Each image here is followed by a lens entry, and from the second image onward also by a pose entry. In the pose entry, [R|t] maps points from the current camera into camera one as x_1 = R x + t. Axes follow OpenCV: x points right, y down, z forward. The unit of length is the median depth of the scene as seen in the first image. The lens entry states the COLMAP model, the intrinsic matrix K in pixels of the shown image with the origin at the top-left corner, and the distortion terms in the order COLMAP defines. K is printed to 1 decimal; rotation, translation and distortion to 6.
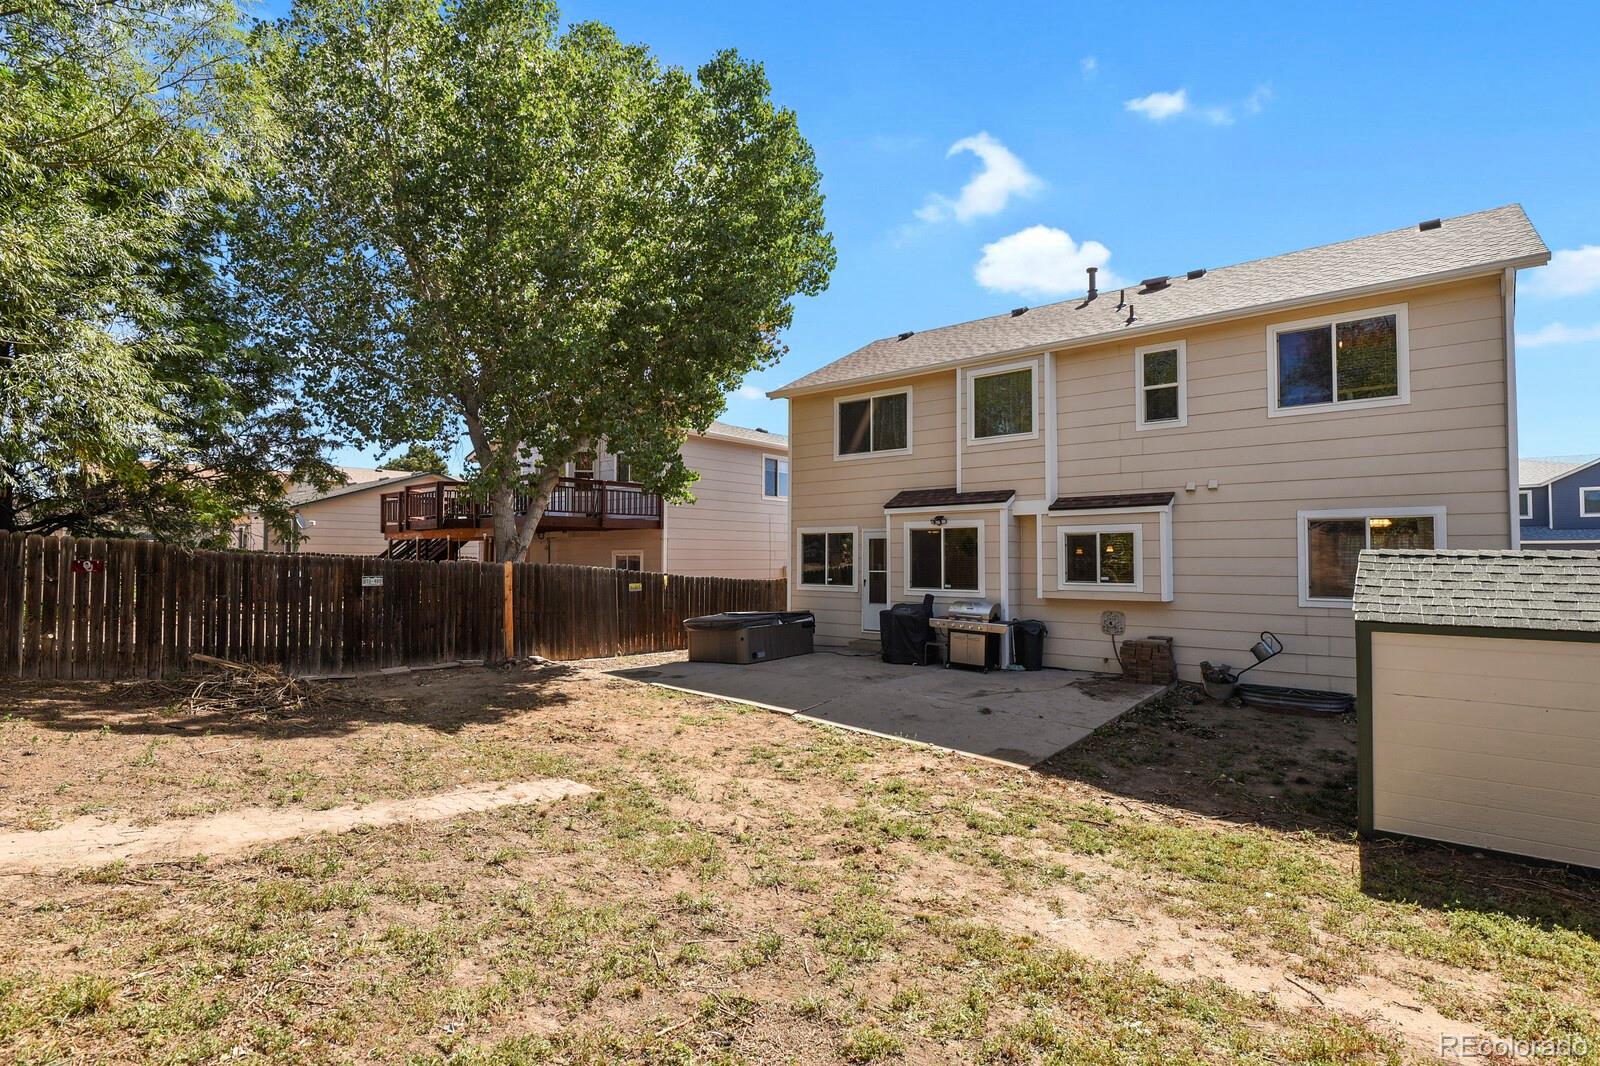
lens RADIAL K [[773.8, 0, 803.0], [0, 773.8, 535.6], [0, 0, 1]] dist [-0.004164, -0.006376]
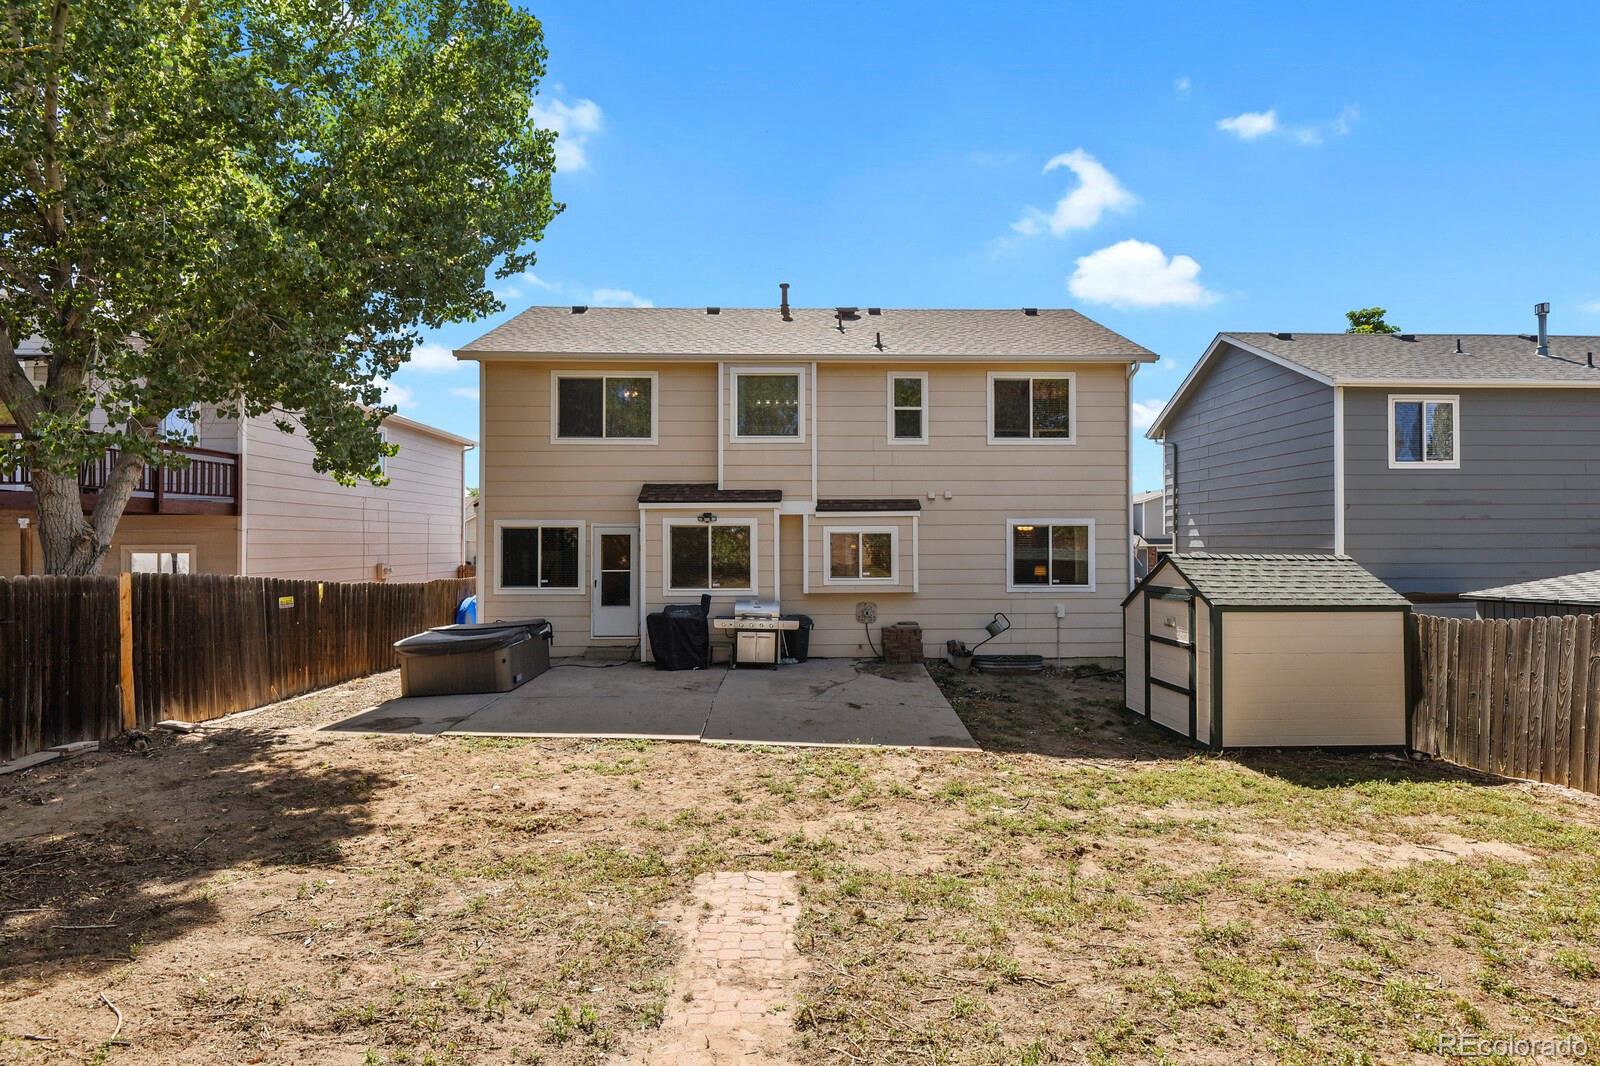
lens RADIAL K [[773.8, 0, 799.2], [0, 773.8, 536.2], [0, 0, 1]] dist [-0.004164, -0.006376]
pose [[0.750672, 0.002429, 0.660671, -0.407318], [-0.016743, 0.999742, 0.015349, -0.013983], [-0.660463, -0.022584, 0.750519, 0.212355]]
